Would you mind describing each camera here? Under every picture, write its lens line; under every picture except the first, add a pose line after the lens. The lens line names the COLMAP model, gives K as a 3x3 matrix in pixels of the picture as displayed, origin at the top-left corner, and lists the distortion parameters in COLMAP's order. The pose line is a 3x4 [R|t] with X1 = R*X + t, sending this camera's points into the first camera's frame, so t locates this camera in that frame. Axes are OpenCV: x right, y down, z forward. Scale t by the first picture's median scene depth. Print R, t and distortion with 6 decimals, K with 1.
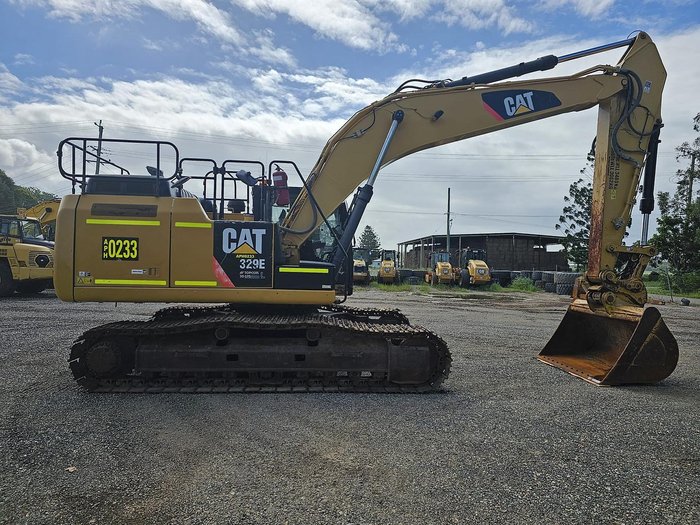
lens RADIAL K [[489.4, 0, 355.5], [0, 489.4, 266.4], [0, 0, 1]] dist [0.049939, -0.034989]
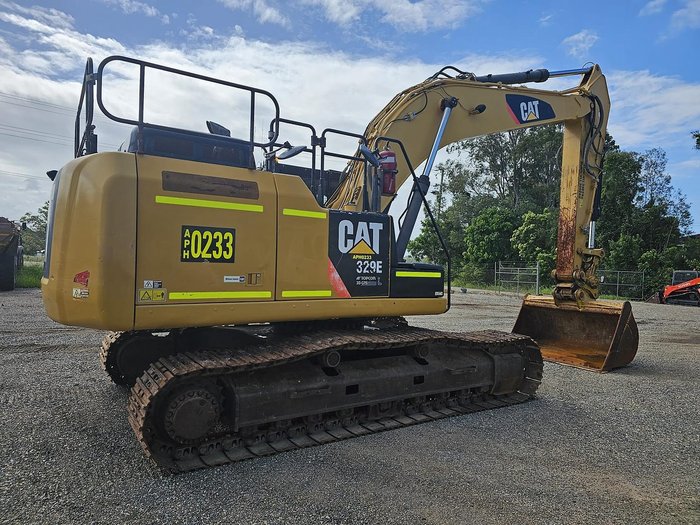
lens RADIAL K [[489.4, 0, 360.7], [0, 489.4, 266.0], [0, 0, 1]] dist [0.049939, -0.034989]
pose [[0.869602, 0.000368, 0.493753, -0.587179], [-0.011198, 0.999757, 0.018976, -0.020723], [-0.493626, -0.022031, 0.869395, 0.316027]]
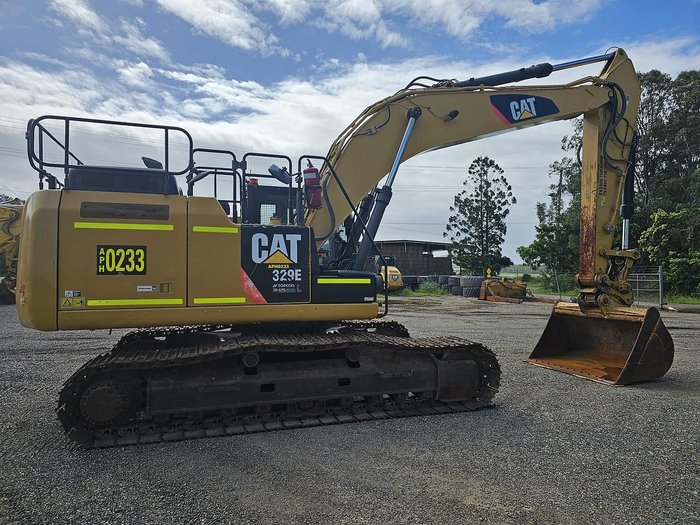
lens RADIAL K [[489.4, 0, 361.8], [0, 489.4, 264.9], [0, 0, 1]] dist [0.049939, -0.034989]
pose [[0.969505, -0.017160, 0.244469, -0.281854], [0.020223, 0.999745, -0.010026, -0.011715], [-0.244235, 0.014664, 0.969605, 0.137887]]
